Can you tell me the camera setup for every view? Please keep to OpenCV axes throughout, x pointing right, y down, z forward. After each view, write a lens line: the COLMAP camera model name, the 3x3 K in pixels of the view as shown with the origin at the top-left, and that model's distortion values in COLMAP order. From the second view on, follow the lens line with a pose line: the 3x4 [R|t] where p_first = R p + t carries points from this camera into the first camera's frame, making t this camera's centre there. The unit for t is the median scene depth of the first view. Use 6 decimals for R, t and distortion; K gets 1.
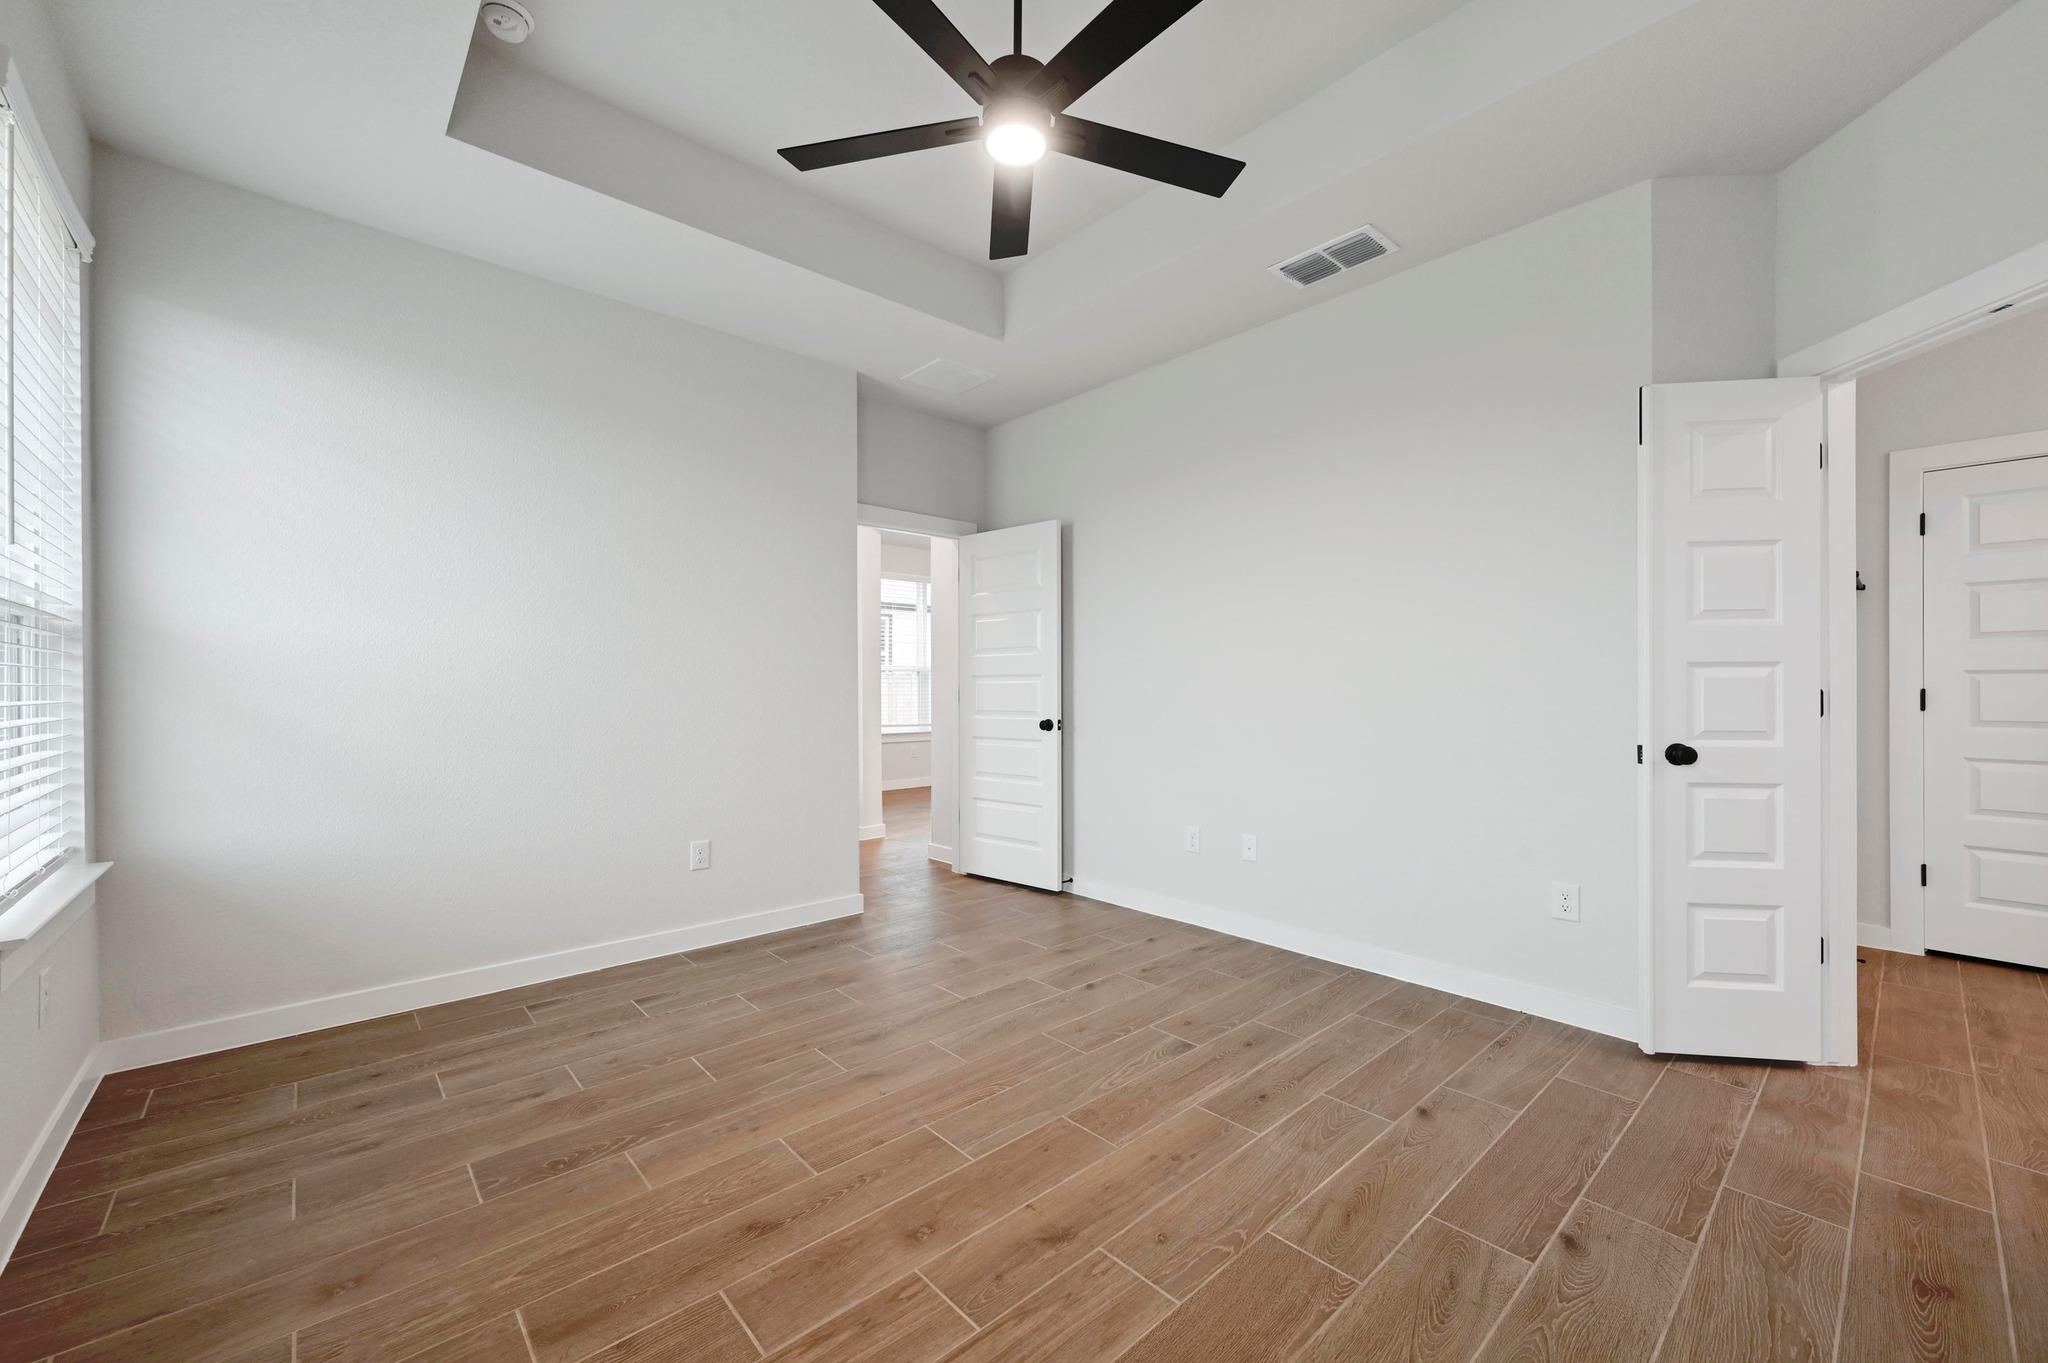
lens RADIAL K [[808.7, 0, 1015.4], [0, 808.7, 687.0], [0, 0, 1]] dist [0.000034, 0.000002]
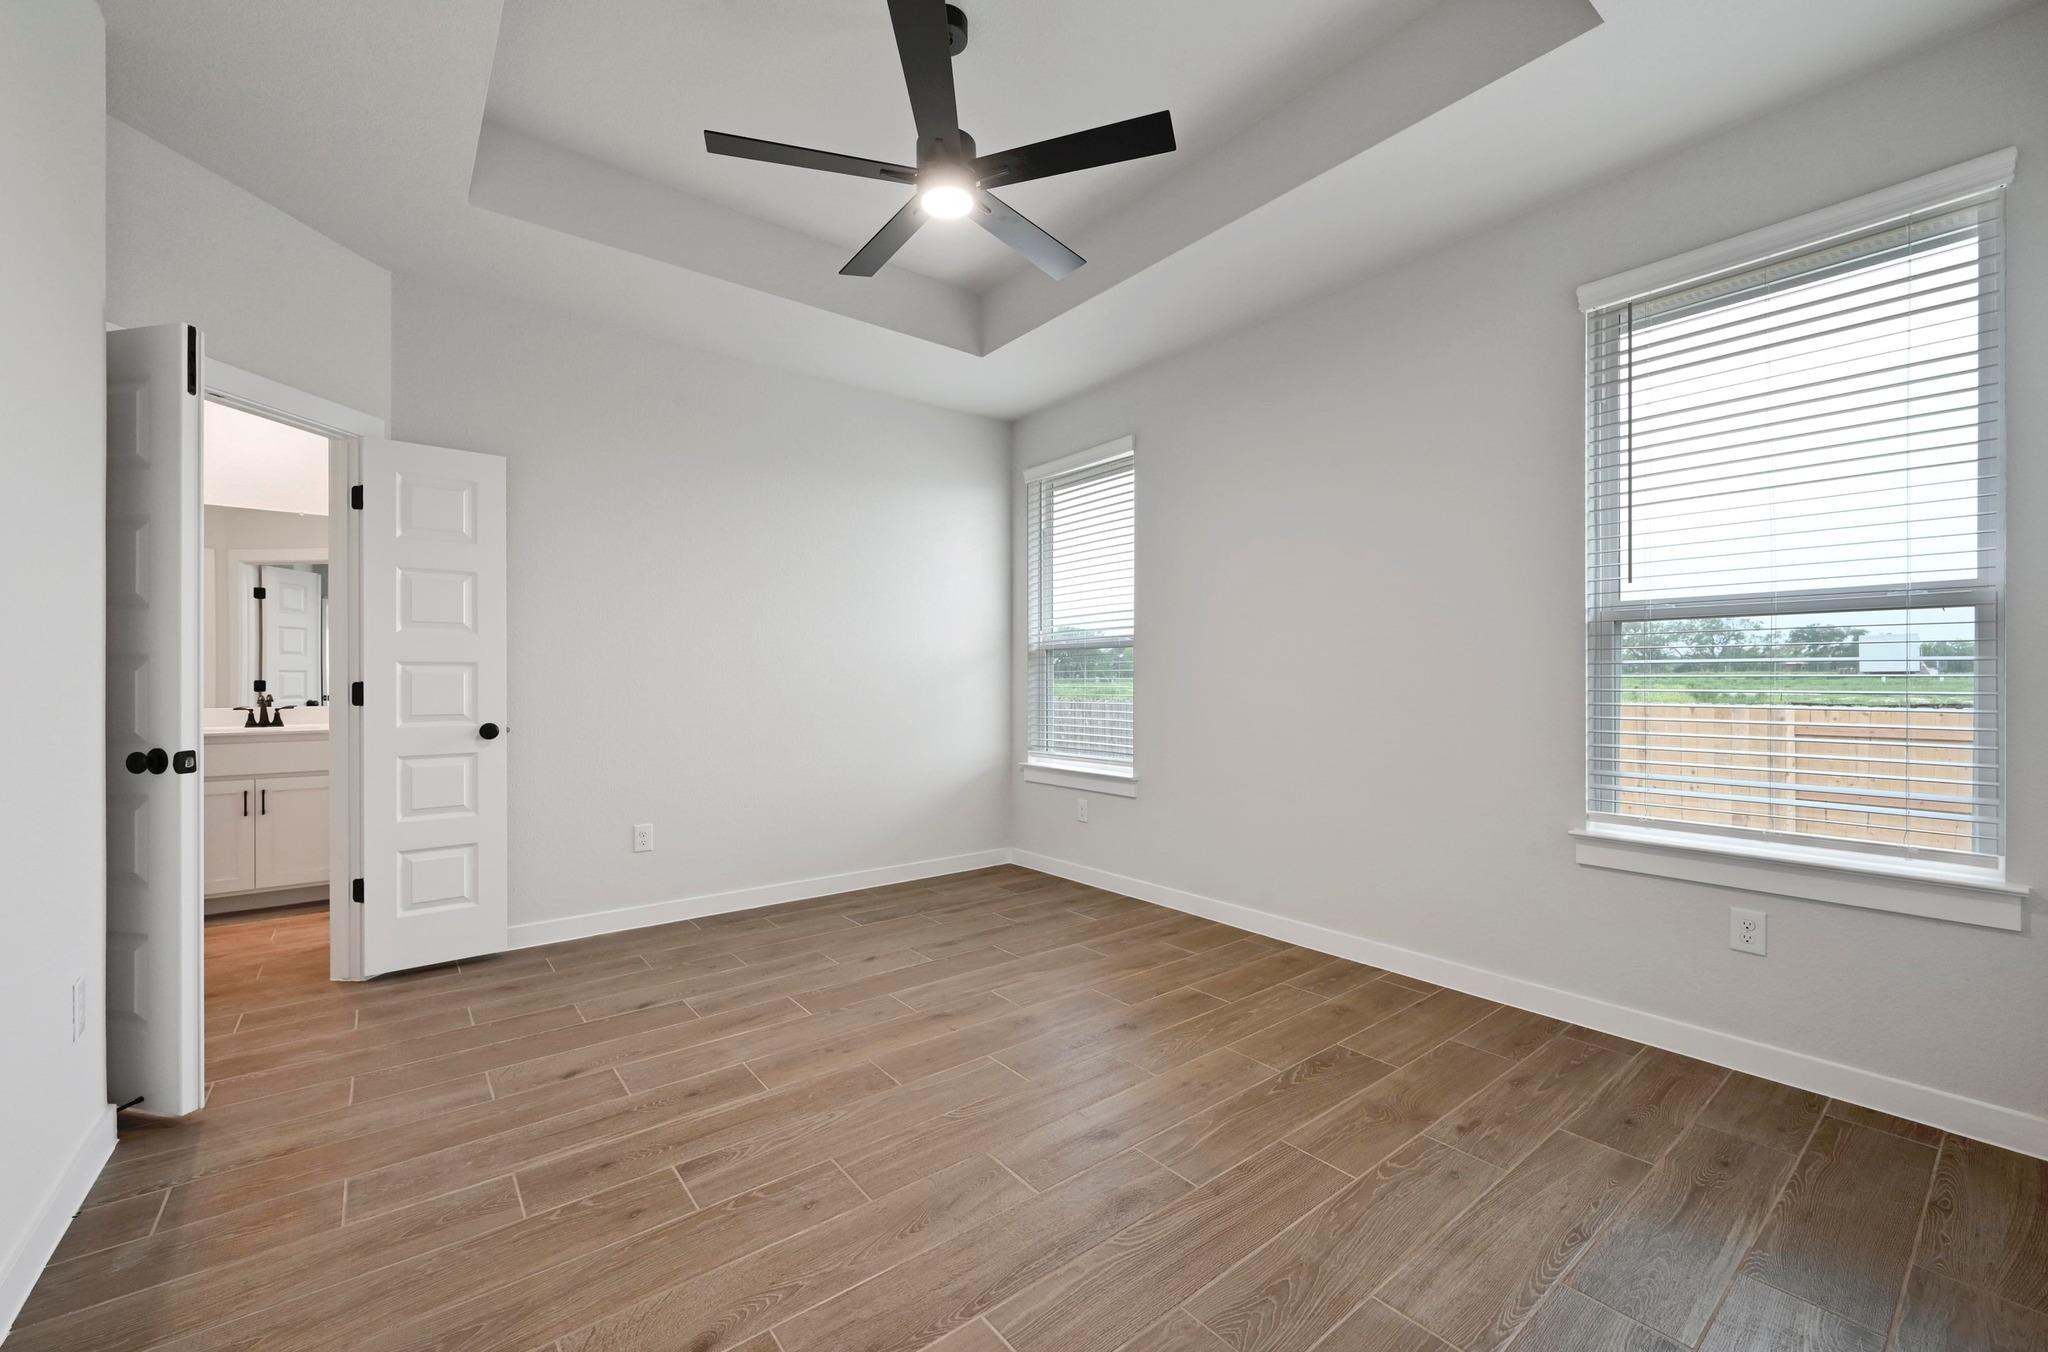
lens RADIAL K [[829.6, 0, 1024.0], [0, 829.6, 676.0], [0, 0, 1]] dist [-0.000087, 0.000013]
pose [[-0.998677, 0.004576, 0.051212, -0.156096], [0.004387, 0.999983, -0.003801, -0.001584], [-0.051229, -0.003571, -0.998681, 2.018706]]
